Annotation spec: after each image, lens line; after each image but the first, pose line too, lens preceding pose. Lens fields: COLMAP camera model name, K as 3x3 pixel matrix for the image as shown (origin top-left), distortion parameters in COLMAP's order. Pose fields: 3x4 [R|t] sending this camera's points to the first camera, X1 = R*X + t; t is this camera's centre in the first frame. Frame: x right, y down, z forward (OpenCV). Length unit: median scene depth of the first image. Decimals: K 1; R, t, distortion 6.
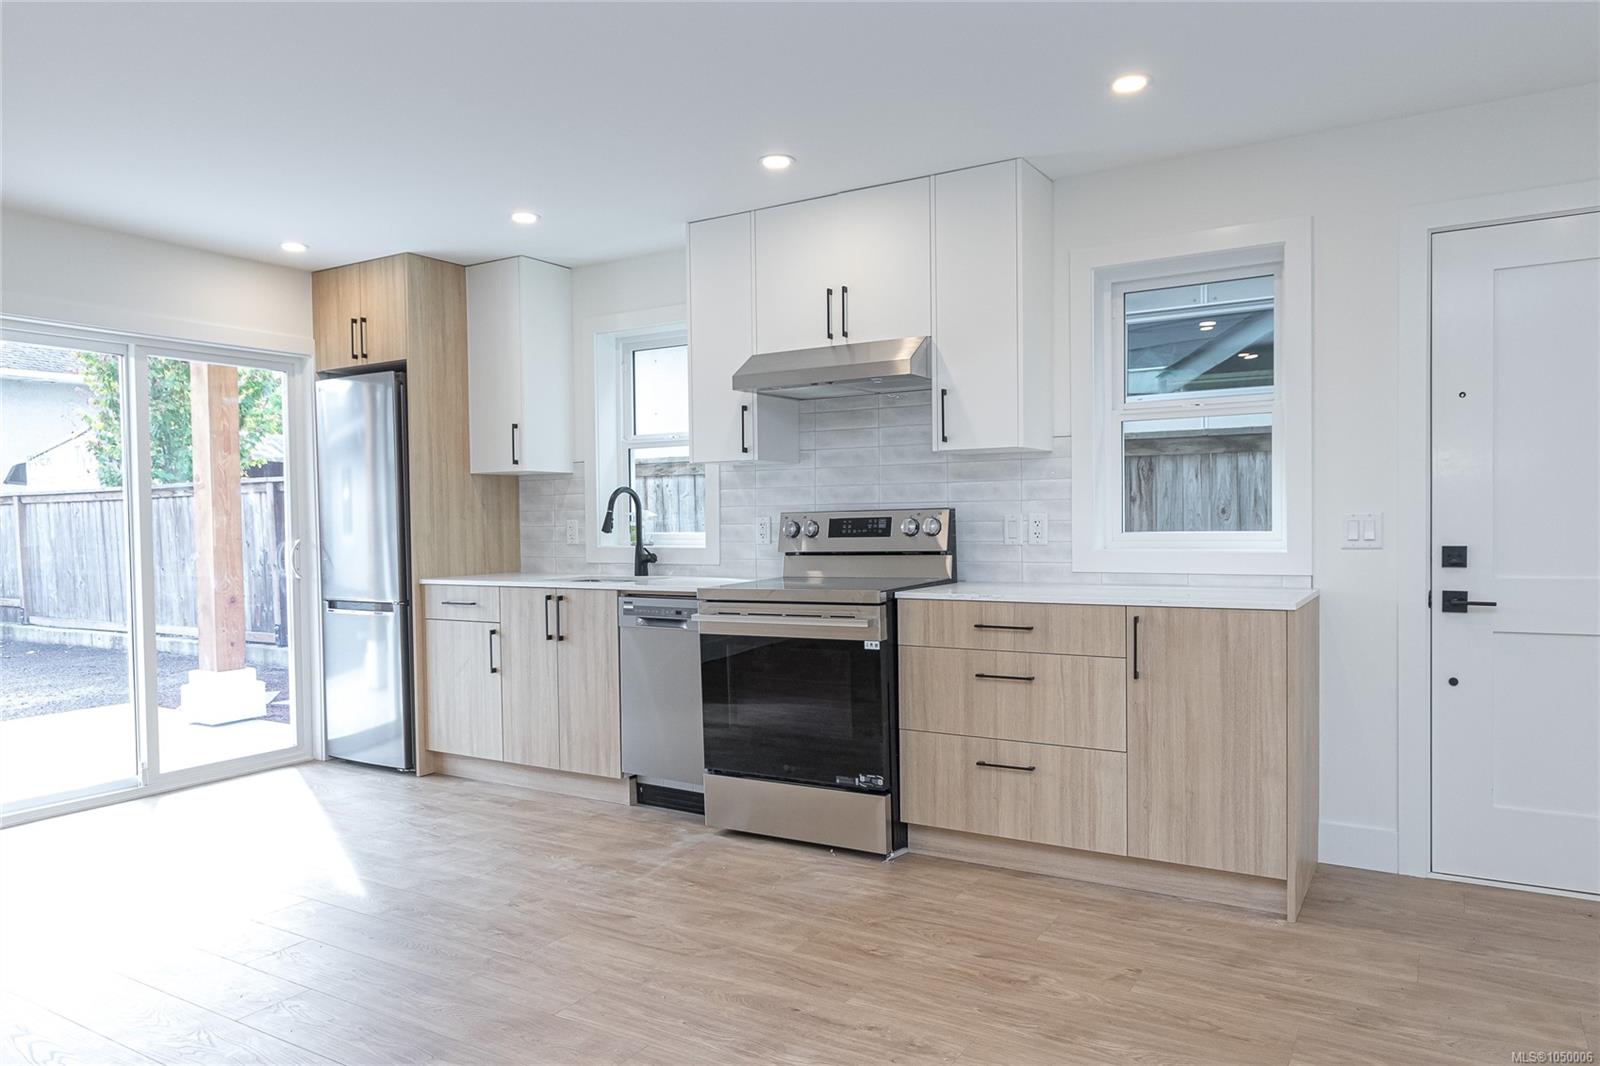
lens RADIAL K [[1070.5, 0, 796.2], [0, 1070.5, 551.3], [0, 0, 1]] dist [-0.000640, -0.001777]
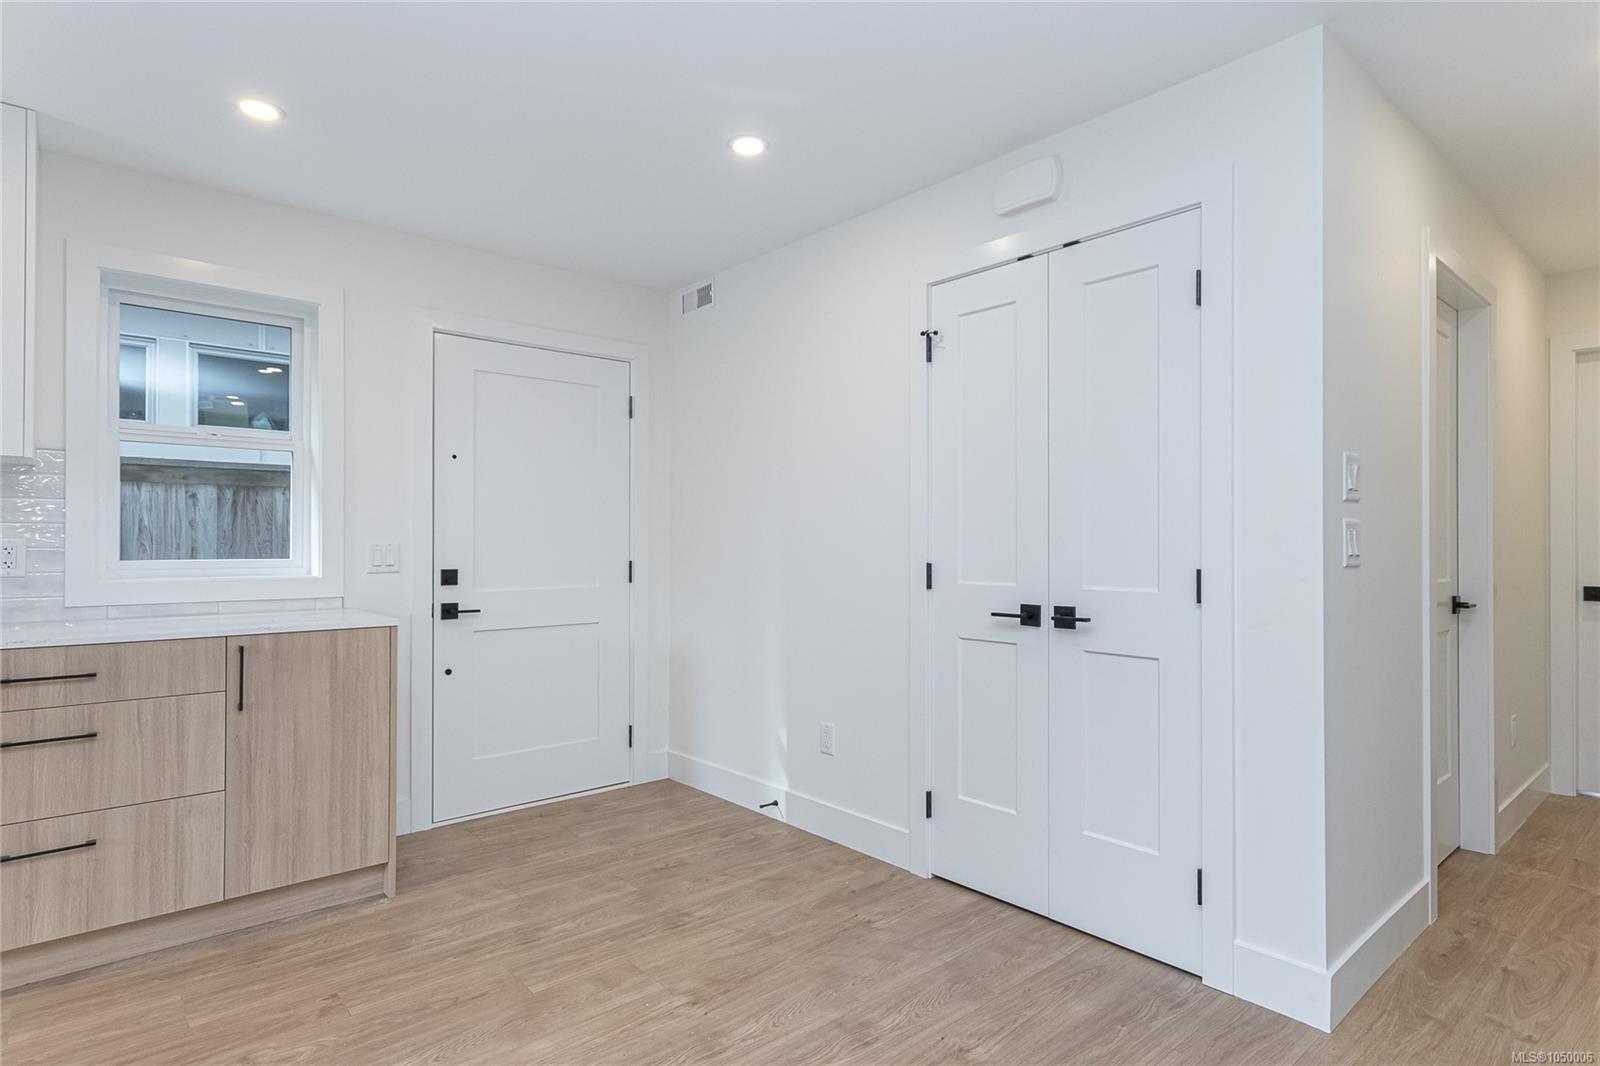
lens RADIAL K [[848.0, 0, 800.0], [0, 848.0, 533.0], [0, 0, 1]] dist [0.004913, 0.001383]
pose [[0.298205, 0.024737, 0.954181, -0.273532], [0.023279, 0.999178, -0.033179, -0.004930], [-0.954218, 0.032107, 0.297384, 0.278644]]
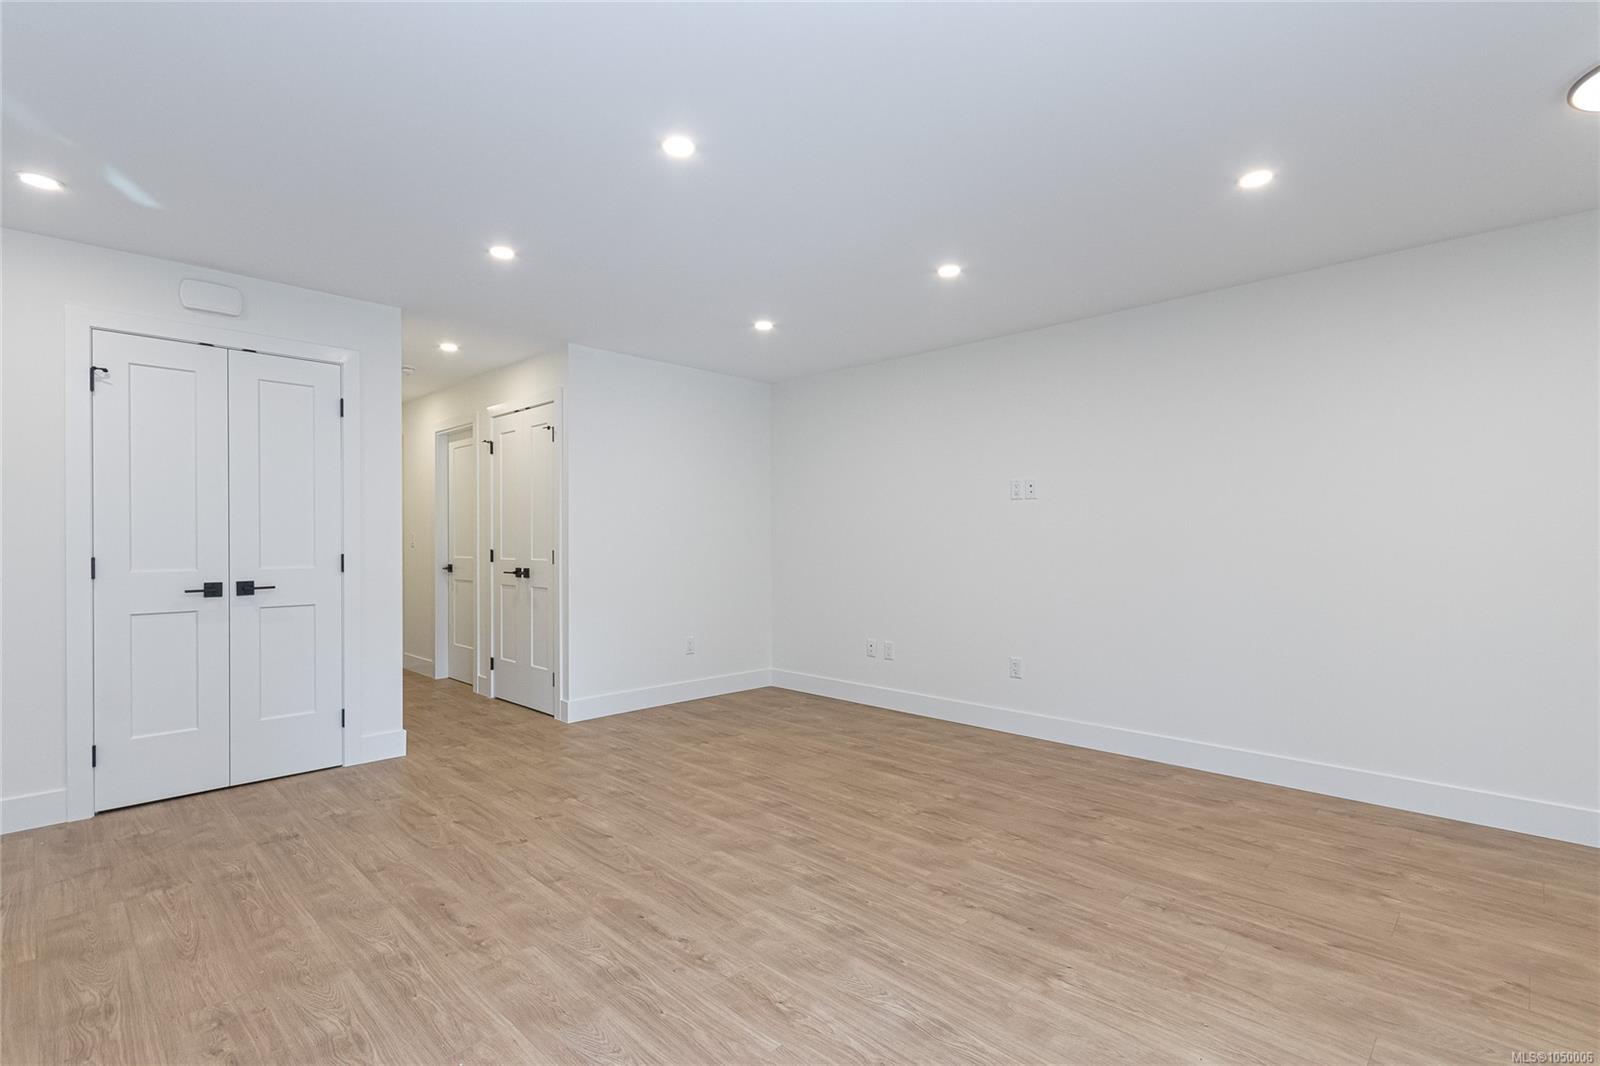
lens RADIAL K [[747.6, 0, 789.5], [0, 747.6, 543.7], [0, 0, 1]] dist [0.005957, -0.000103]
pose [[-0.973935, 0.015330, 0.226310, -0.464084], [0.022901, 0.999261, 0.030867, -0.026954], [-0.225669, 0.035245, -0.973566, 1.166321]]
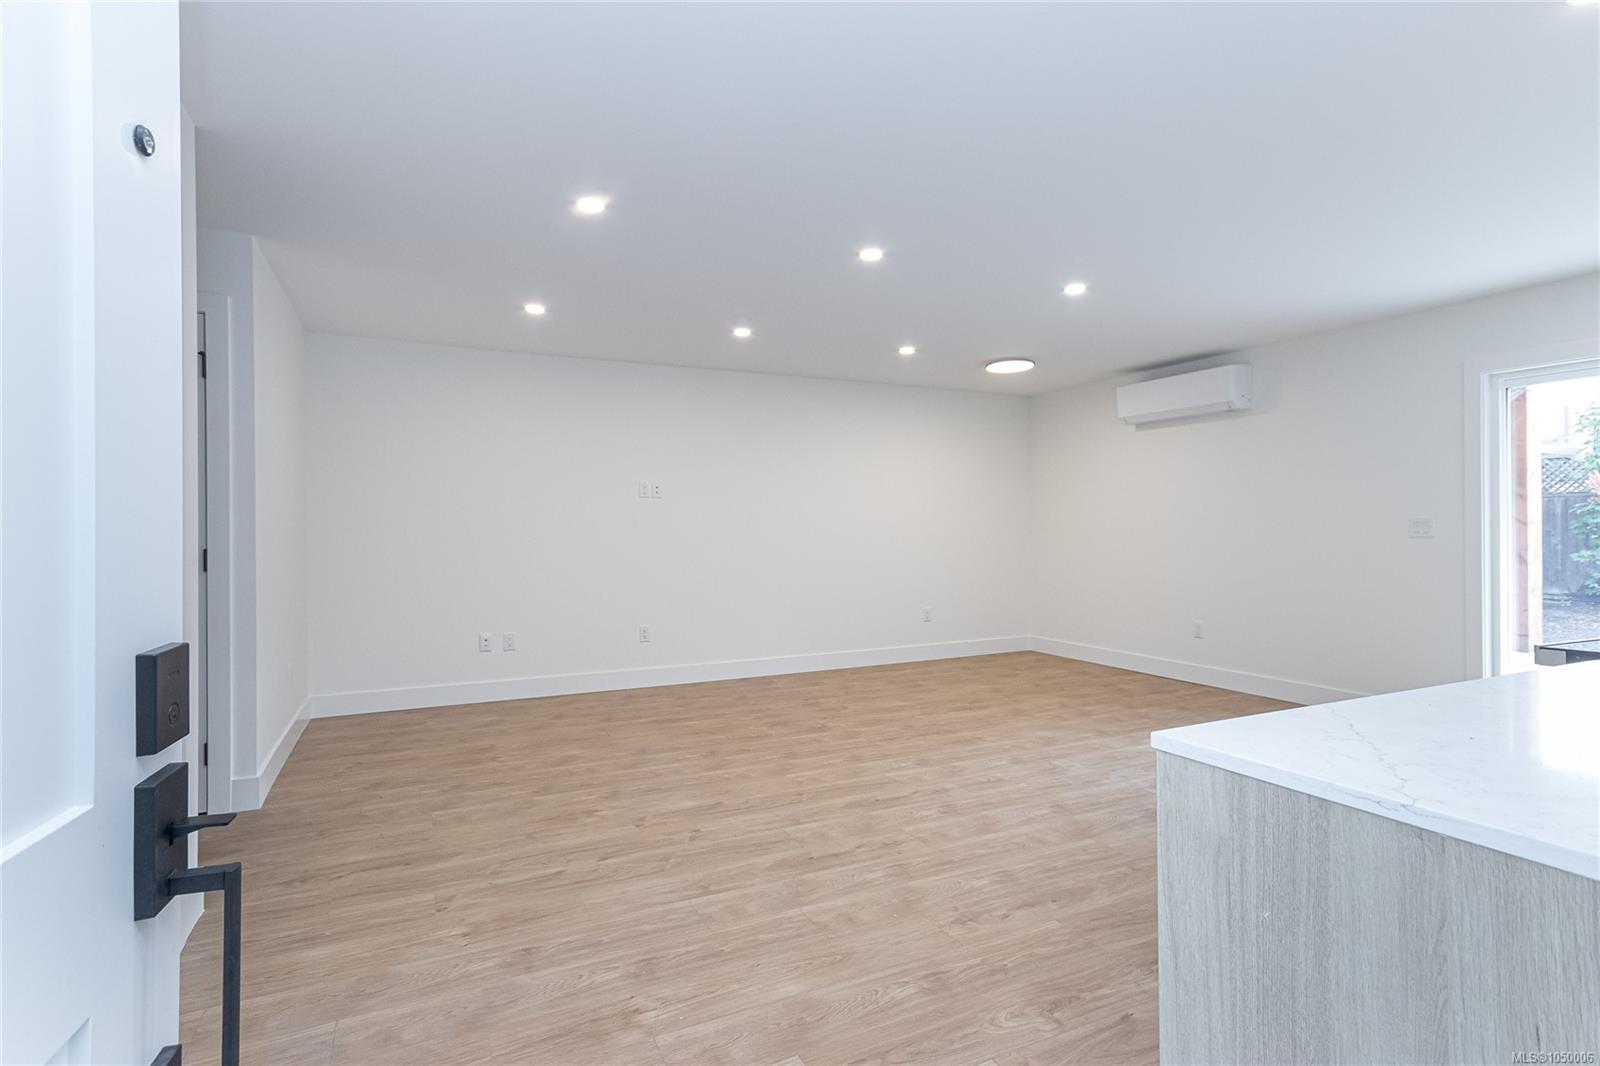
lens RADIAL K [[780.9, 0, 791.6], [0, 780.9, 531.3], [0, 0, 1]] dist [0.008674, 0.001265]
pose [[-0.541517, 0.020153, -0.840448, 0.767580], [-0.014030, 0.999357, 0.033003, -0.042804], [0.840573, 0.029663, -0.540886, 0.972338]]
